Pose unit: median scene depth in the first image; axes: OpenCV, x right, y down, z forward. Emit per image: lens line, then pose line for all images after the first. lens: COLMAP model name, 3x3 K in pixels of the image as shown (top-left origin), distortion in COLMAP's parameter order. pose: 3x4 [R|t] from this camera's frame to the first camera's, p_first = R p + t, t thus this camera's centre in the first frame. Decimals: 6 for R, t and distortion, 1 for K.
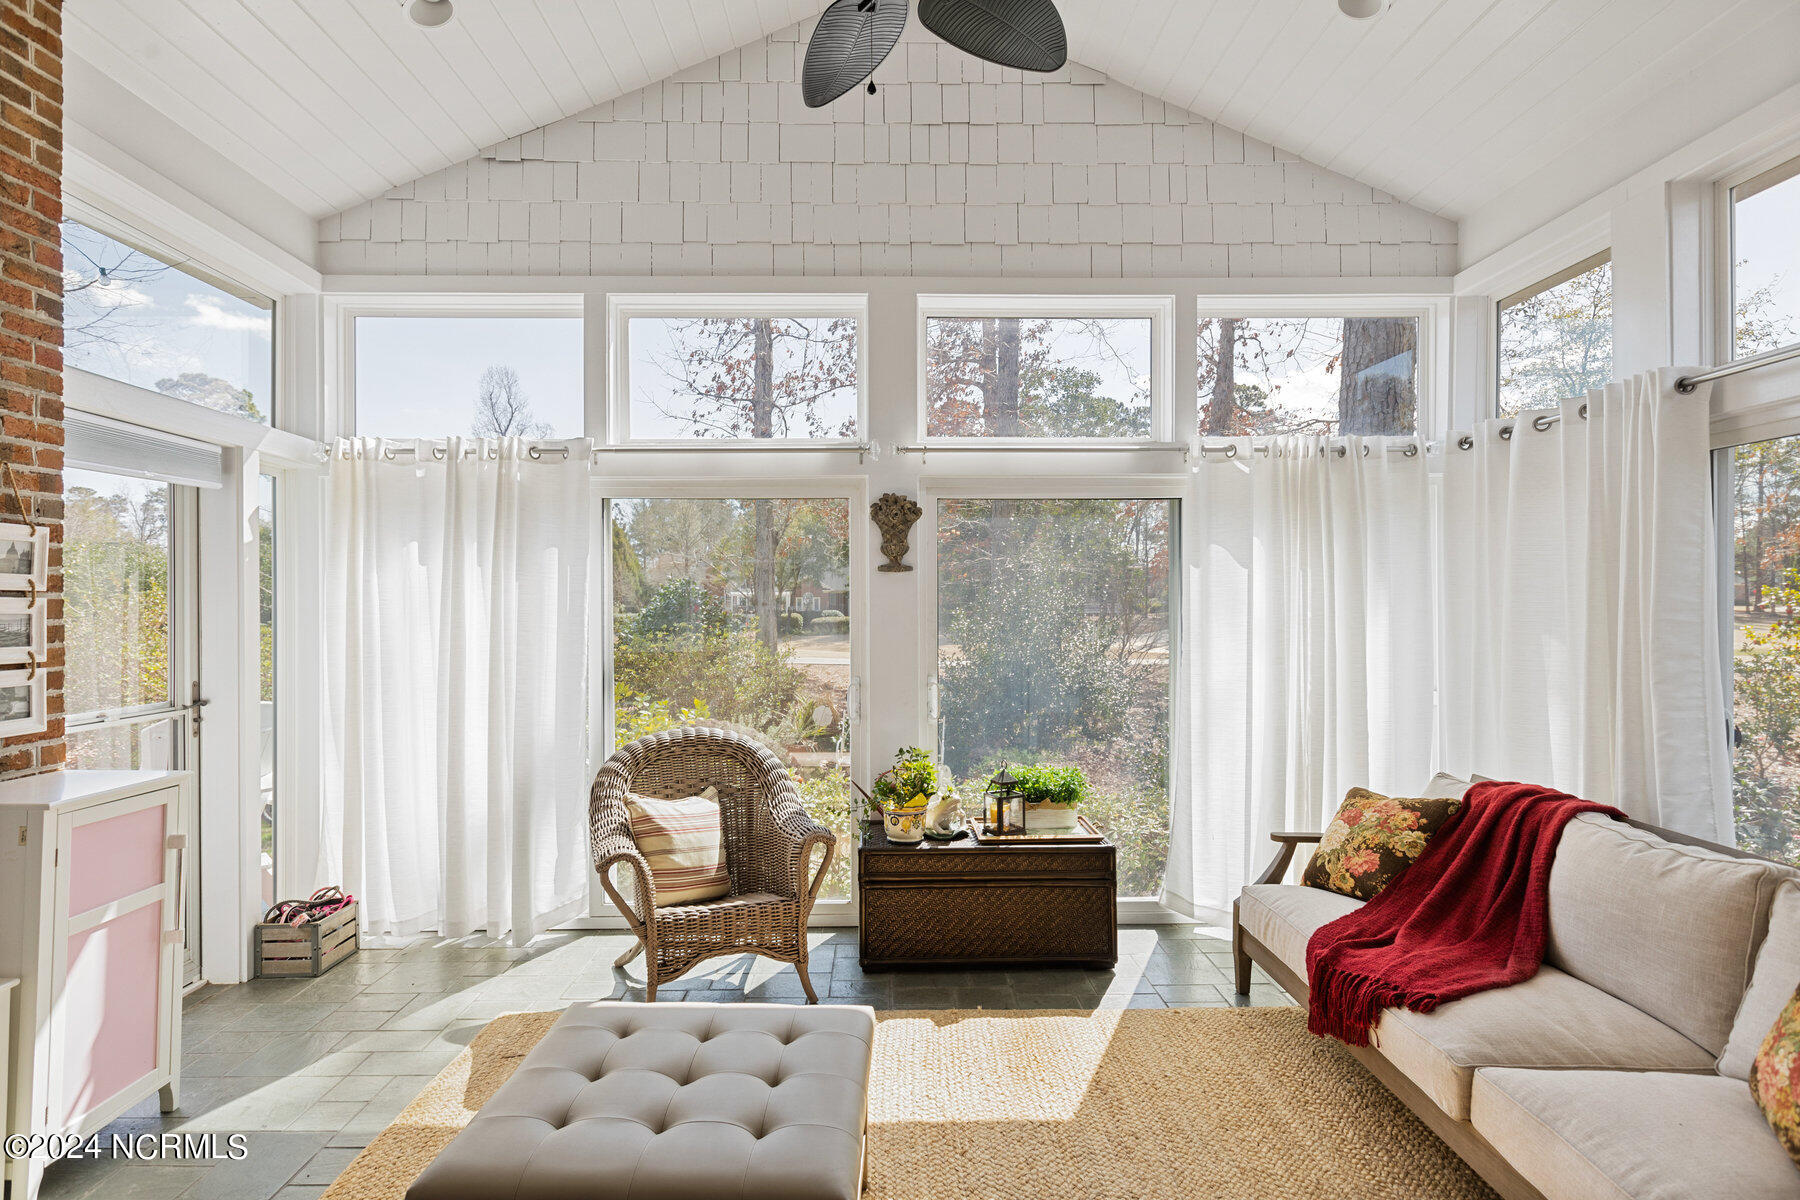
lens RADIAL K [[897.4, 0, 900.0], [0, 897.4, 600.0], [0, 0, 1]] dist [-0.001037, 0.000664]
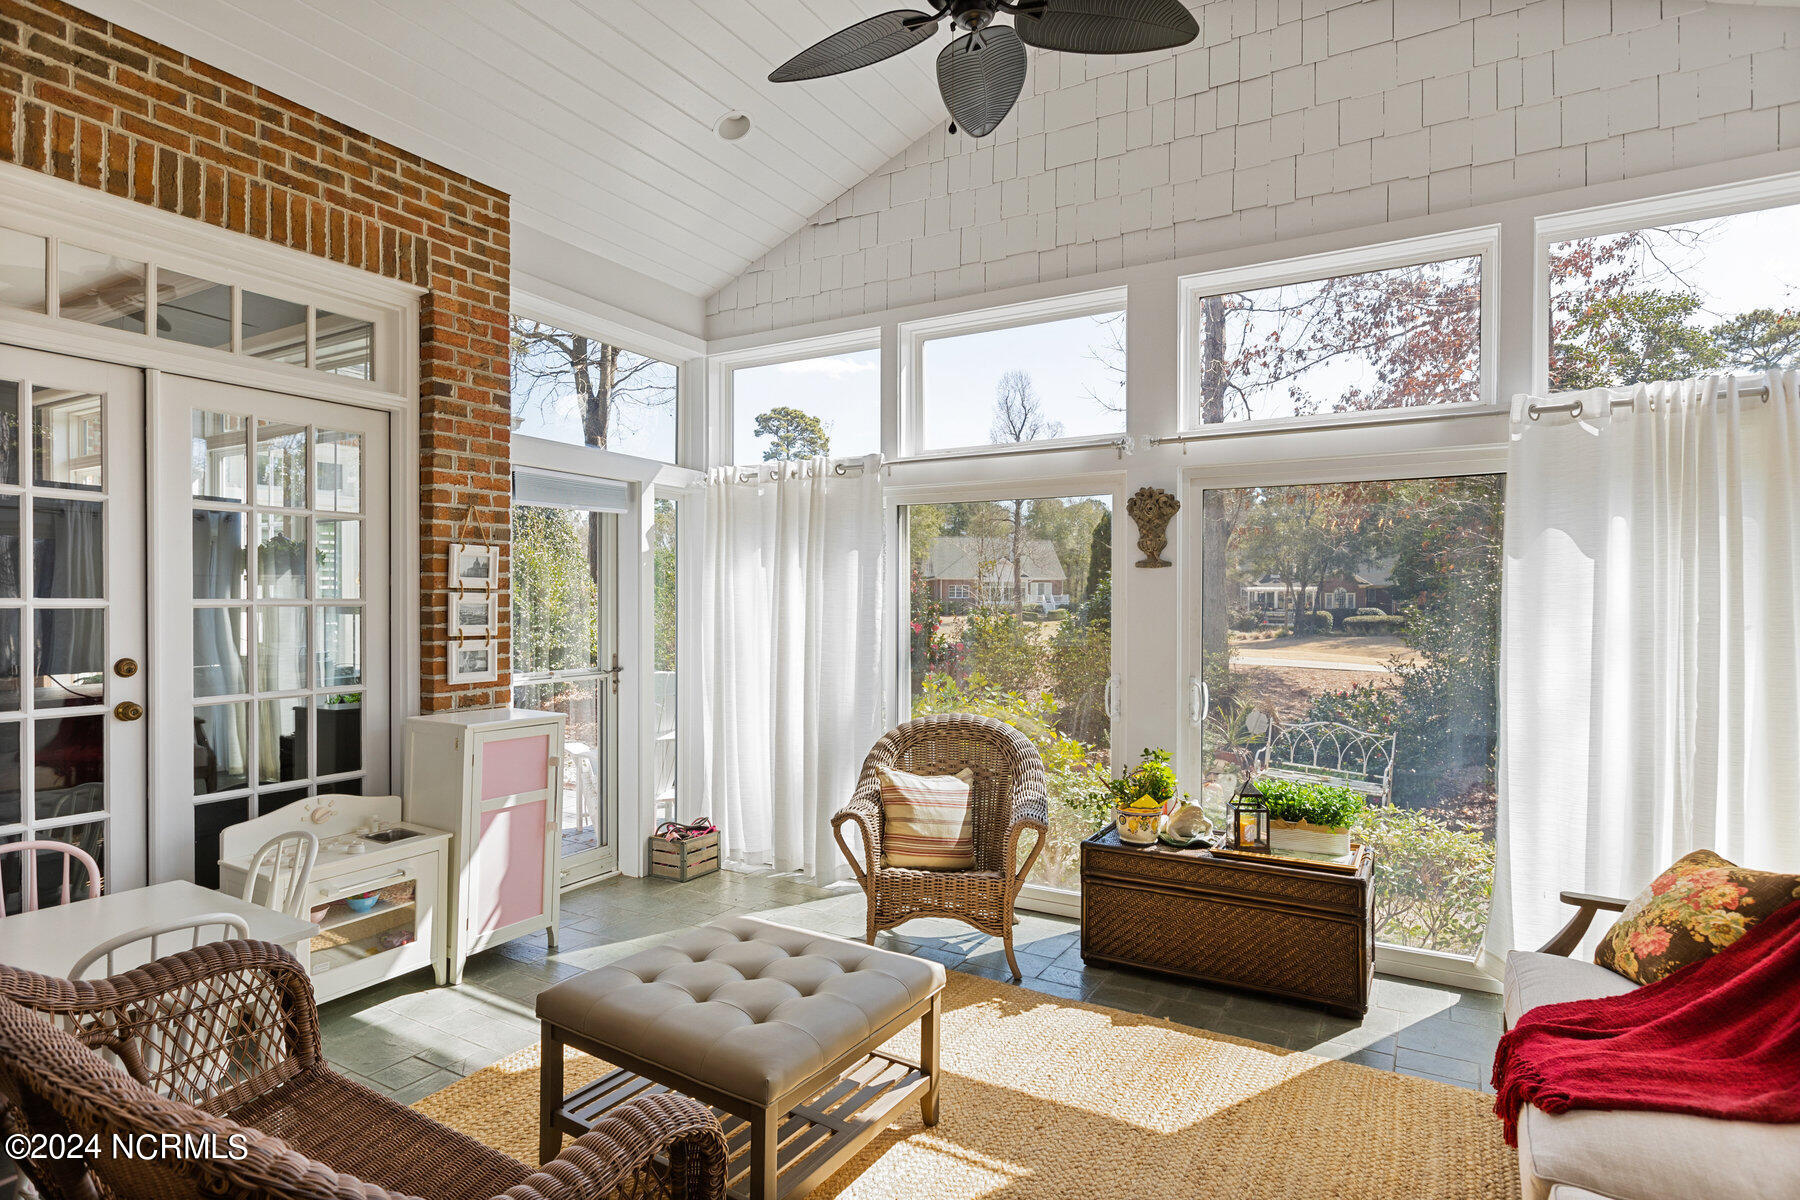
lens RADIAL K [[929.3, 0, 900.0], [0, 929.3, 600.0], [0, 0, 1]] dist [0.000072, 0.000446]
pose [[0.860688, 0.005577, -0.509102, 0.309720], [-0.003095, 0.999979, 0.005722, -0.001357], [0.509124, -0.003350, 0.860687, -0.005970]]
